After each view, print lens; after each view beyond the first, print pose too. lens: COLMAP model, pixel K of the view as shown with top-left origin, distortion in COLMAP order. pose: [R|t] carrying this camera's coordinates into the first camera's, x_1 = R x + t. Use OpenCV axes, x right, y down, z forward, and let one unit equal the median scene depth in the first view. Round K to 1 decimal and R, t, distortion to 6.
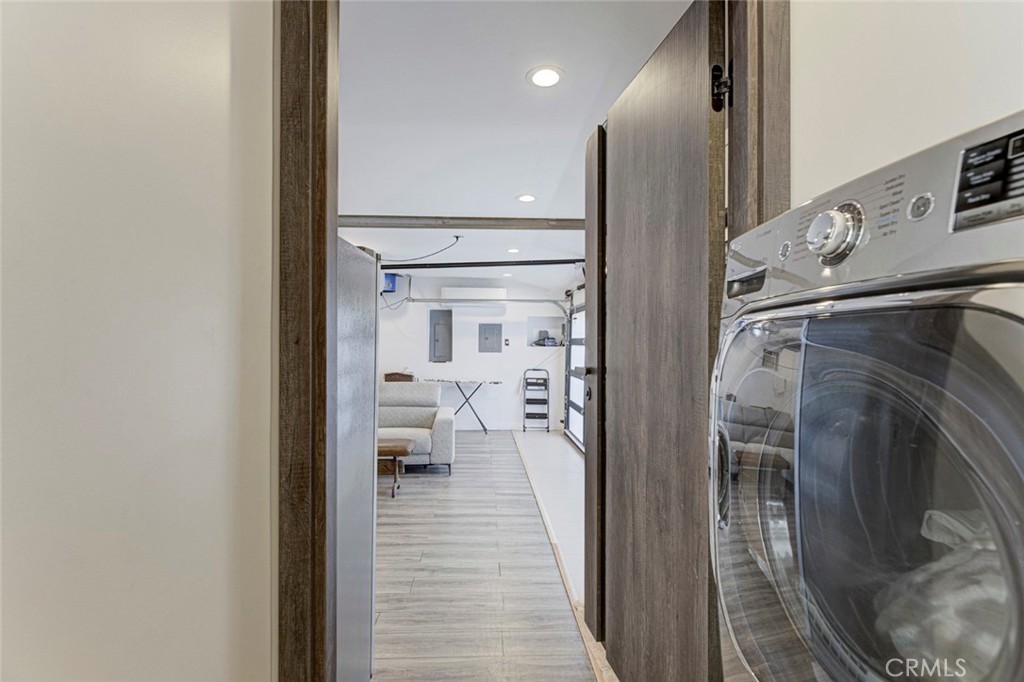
lens RADIAL K [[452.6, 0, 514.7], [0, 452.6, 341.9], [0, 0, 1]] dist [-0.025466, -0.000059]
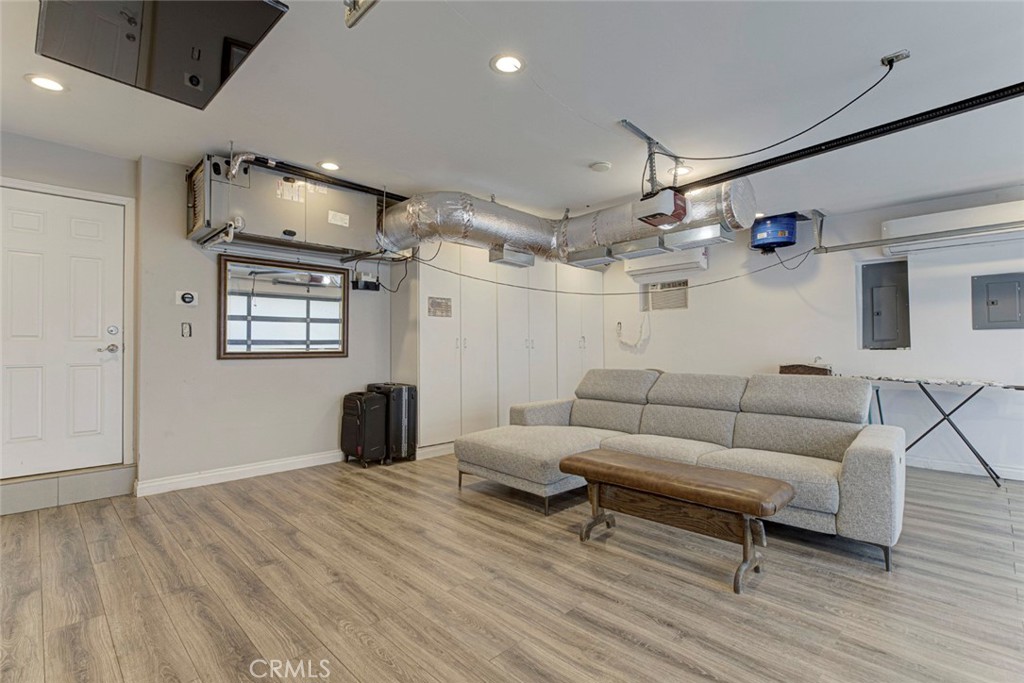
lens RADIAL K [[452.6, 0, 514.7], [0, 452.6, 342.4], [0, 0, 1]] dist [-0.025466, -0.000059]
pose [[0.627440, -0.027590, -0.778176, -0.019567], [0.020519, 0.999611, -0.018896, 0.046963], [0.778395, -0.004111, 0.627762, 0.324190]]
